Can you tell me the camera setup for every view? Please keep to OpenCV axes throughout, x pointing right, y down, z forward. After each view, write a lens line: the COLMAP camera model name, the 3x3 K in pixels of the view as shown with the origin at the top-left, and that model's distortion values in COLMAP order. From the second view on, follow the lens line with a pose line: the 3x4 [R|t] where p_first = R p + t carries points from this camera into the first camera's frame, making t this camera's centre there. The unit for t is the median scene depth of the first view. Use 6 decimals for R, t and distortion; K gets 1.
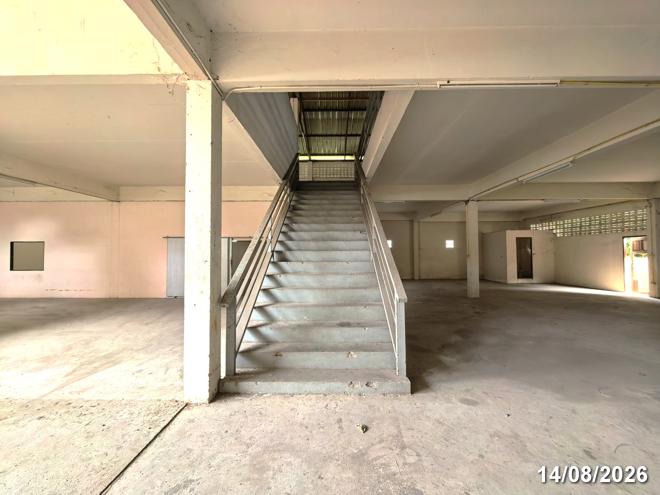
lens RADIAL K [[250.8, 0, 330.0], [0, 250.8, 247.5], [0, 0, 1]] dist [0.000585, -0.004492]
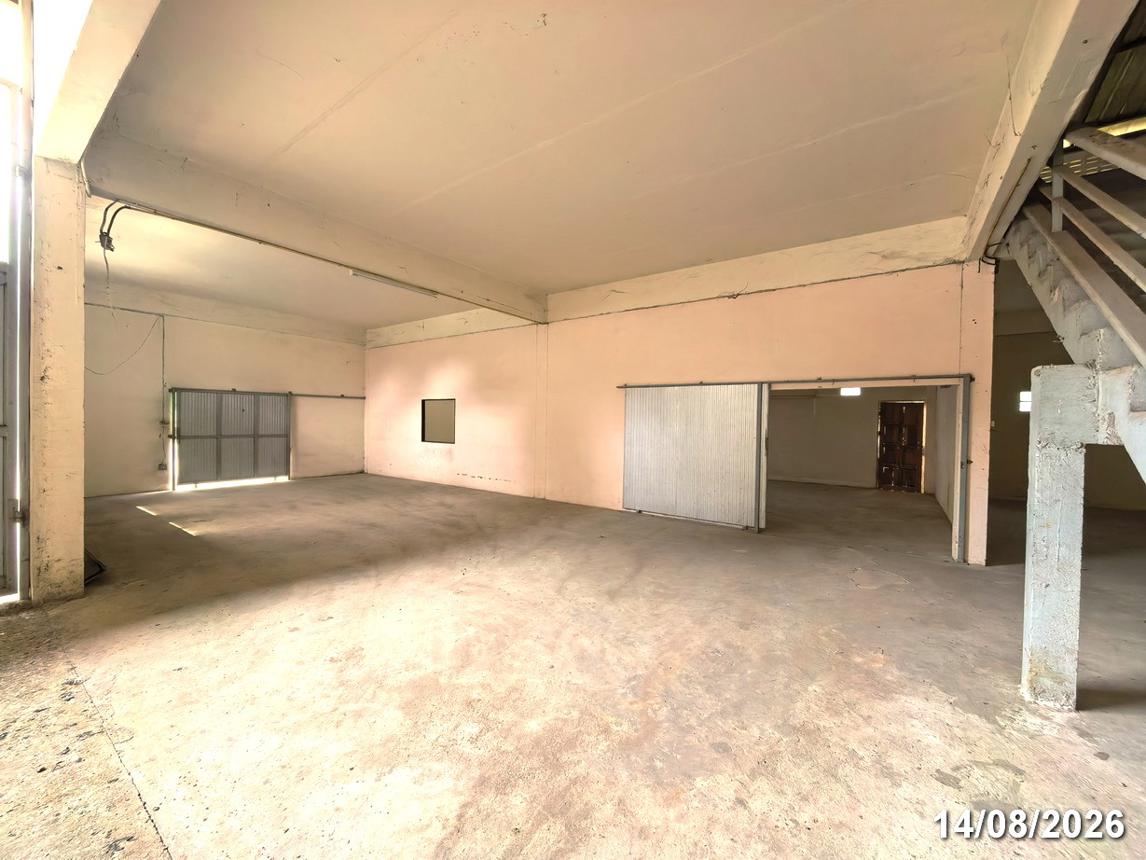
lens RADIAL K [[452.5, 0, 573.0], [0, 452.5, 430.0], [0, 0, 1]] dist [0.000140, 0.000006]
pose [[0.811557, 0.026872, -0.583655, -0.233225], [-0.004829, 0.999216, 0.039290, 0.010102], [0.584254, -0.029067, 0.811050, 0.246190]]
